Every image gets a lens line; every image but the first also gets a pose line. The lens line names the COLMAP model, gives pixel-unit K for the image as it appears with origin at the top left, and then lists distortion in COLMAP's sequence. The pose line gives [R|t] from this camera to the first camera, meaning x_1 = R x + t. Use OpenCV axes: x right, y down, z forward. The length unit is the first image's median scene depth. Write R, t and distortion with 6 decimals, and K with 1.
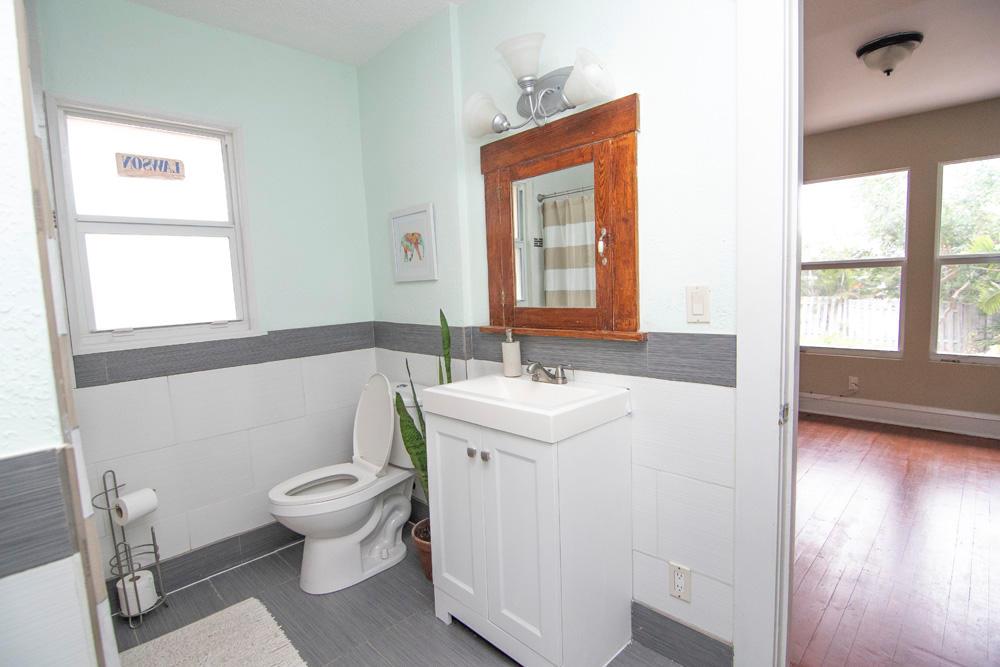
lens RADIAL K [[483.3, 0, 502.6], [0, 483.3, 336.8], [0, 0, 1]] dist [-0.012391, -0.006198]
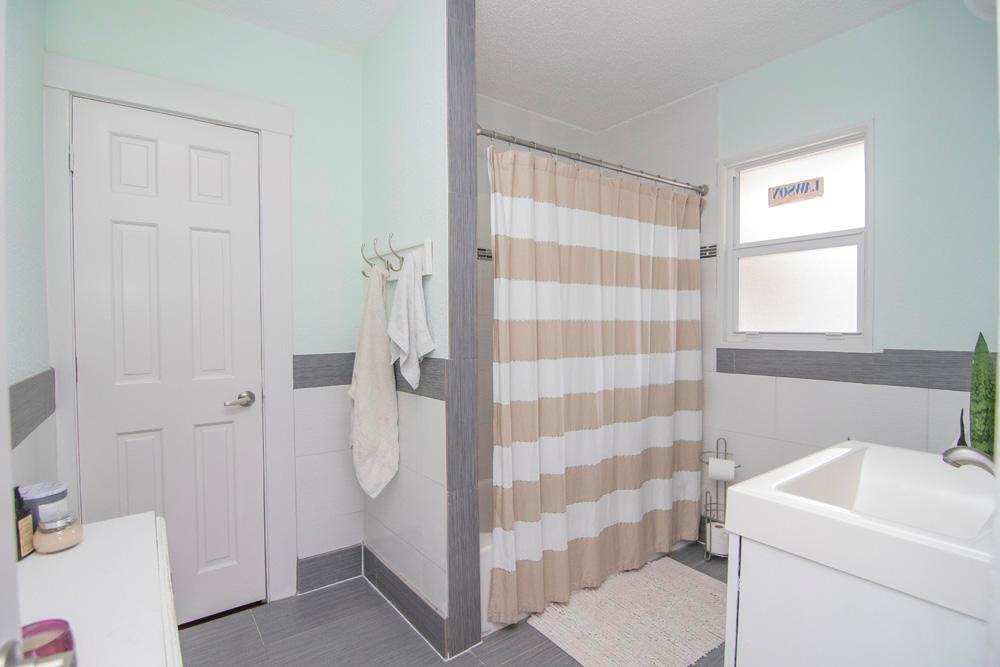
lens RADIAL K [[483.3, 0, 504.4], [0, 483.3, 331.2], [0, 0, 1]] dist [-0.012391, -0.006198]
pose [[-0.120829, 0.074223, -0.989895, 0.482441], [-0.080647, 0.993170, 0.084313, -0.066995], [0.989392, 0.090019, -0.114018, 0.469558]]
